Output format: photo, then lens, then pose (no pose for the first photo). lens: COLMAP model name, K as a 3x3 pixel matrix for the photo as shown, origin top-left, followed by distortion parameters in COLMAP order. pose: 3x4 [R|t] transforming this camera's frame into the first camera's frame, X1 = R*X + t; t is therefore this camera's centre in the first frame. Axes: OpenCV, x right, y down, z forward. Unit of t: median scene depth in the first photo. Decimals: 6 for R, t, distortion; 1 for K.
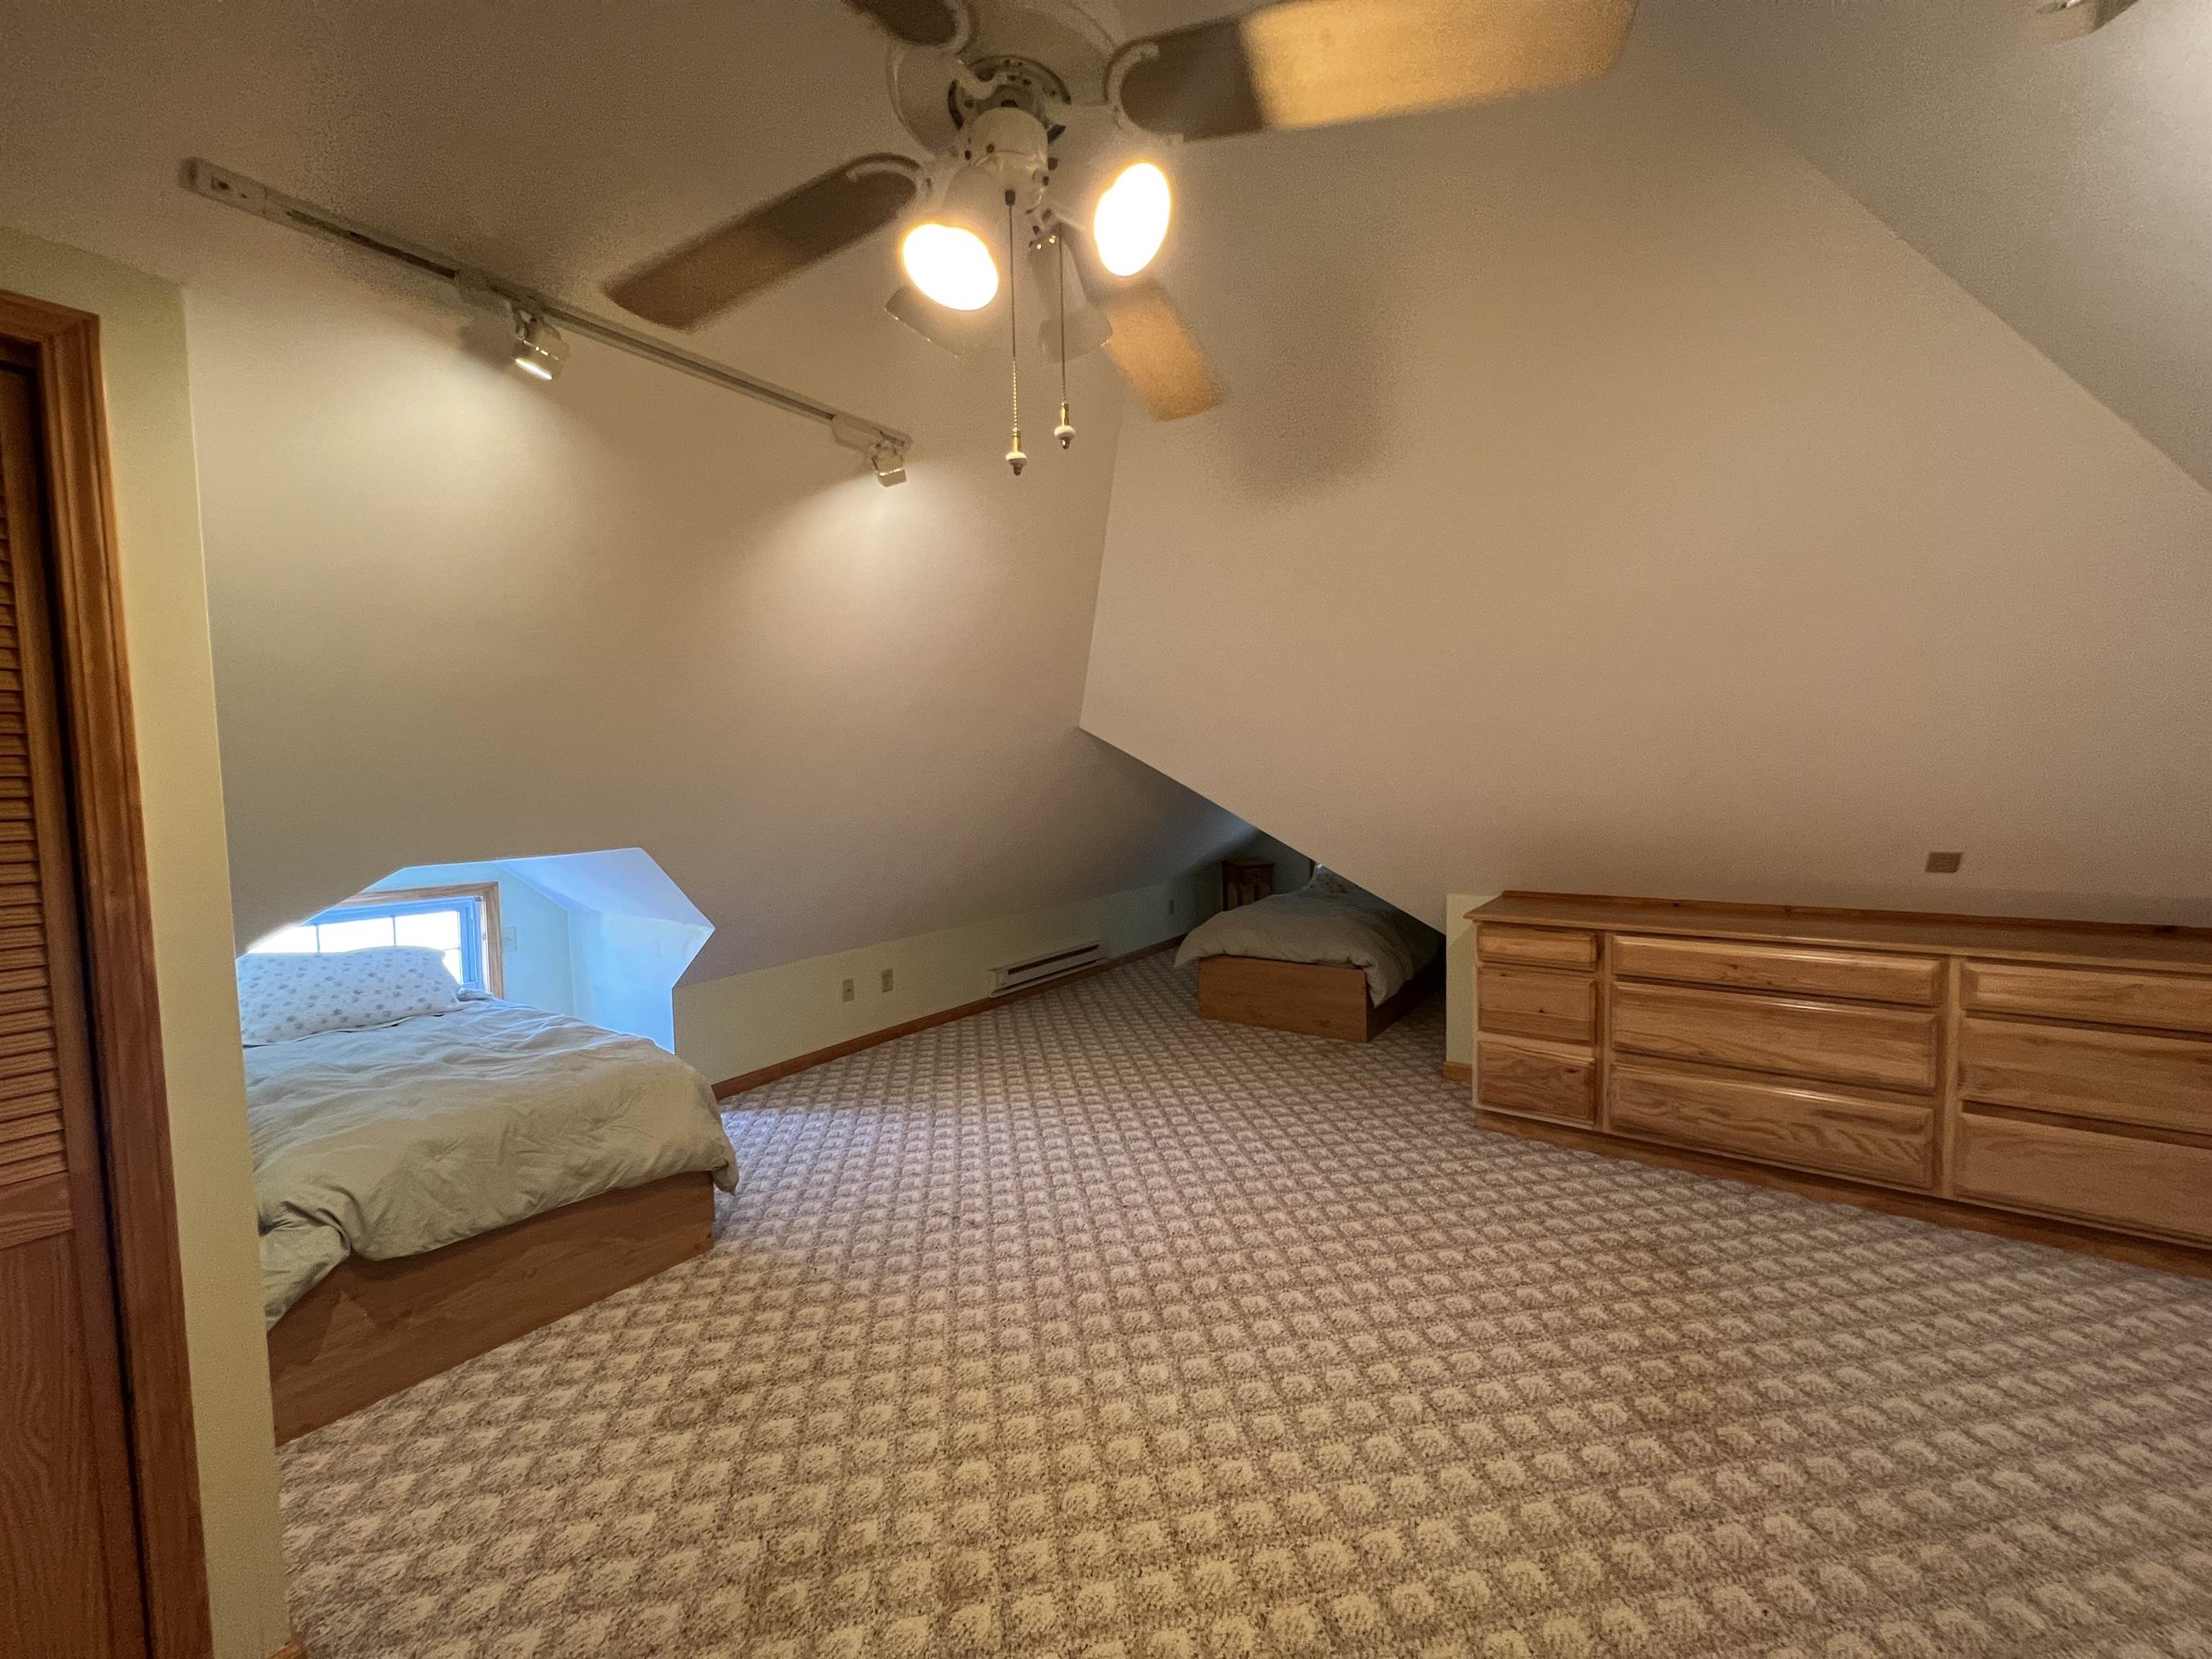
lens RADIAL K [[882.6, 0, 1109.2], [0, 882.6, 833.6], [0, 0, 1]] dist [-0.000112, 0.000766]
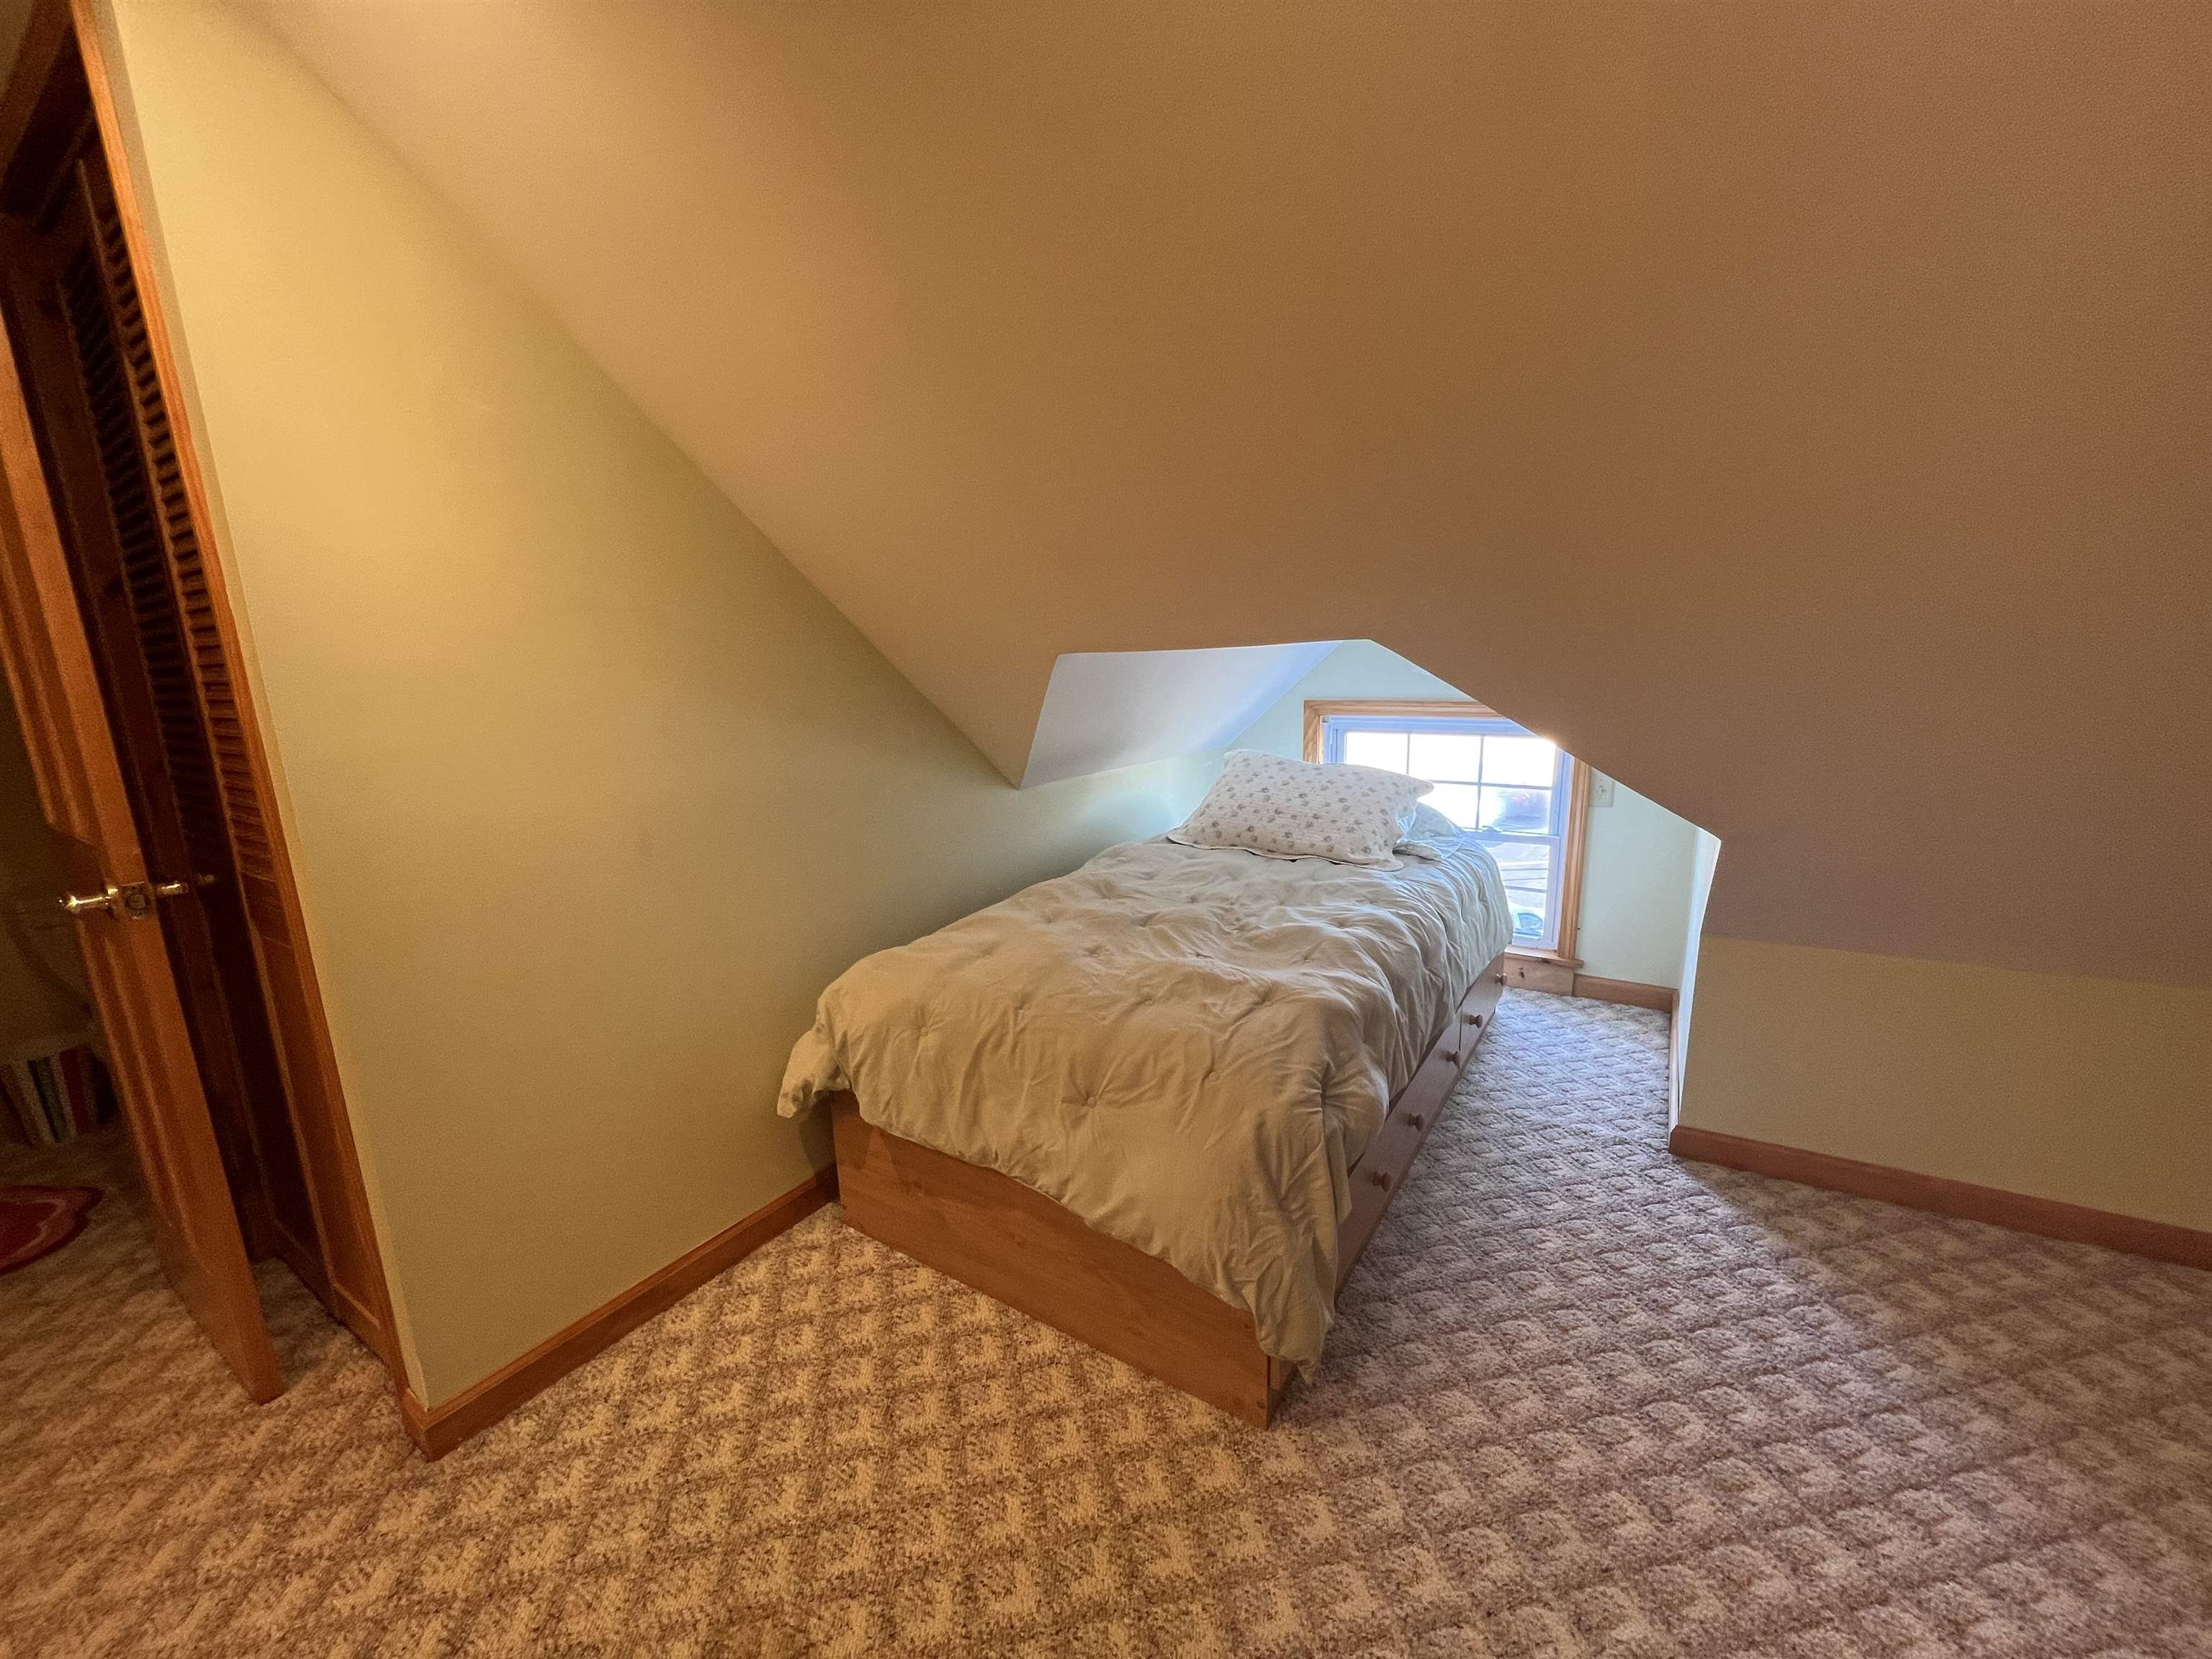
lens RADIAL K [[882.6, 0, 1103.3], [0, 882.6, 829.7], [0, 0, 1]] dist [-0.000112, 0.000766]
pose [[0.055095, 0.219211, -0.974121, -0.027717], [-0.027863, 0.975560, 0.217959, 0.016288], [0.998092, 0.015134, 0.059856, 0.879462]]
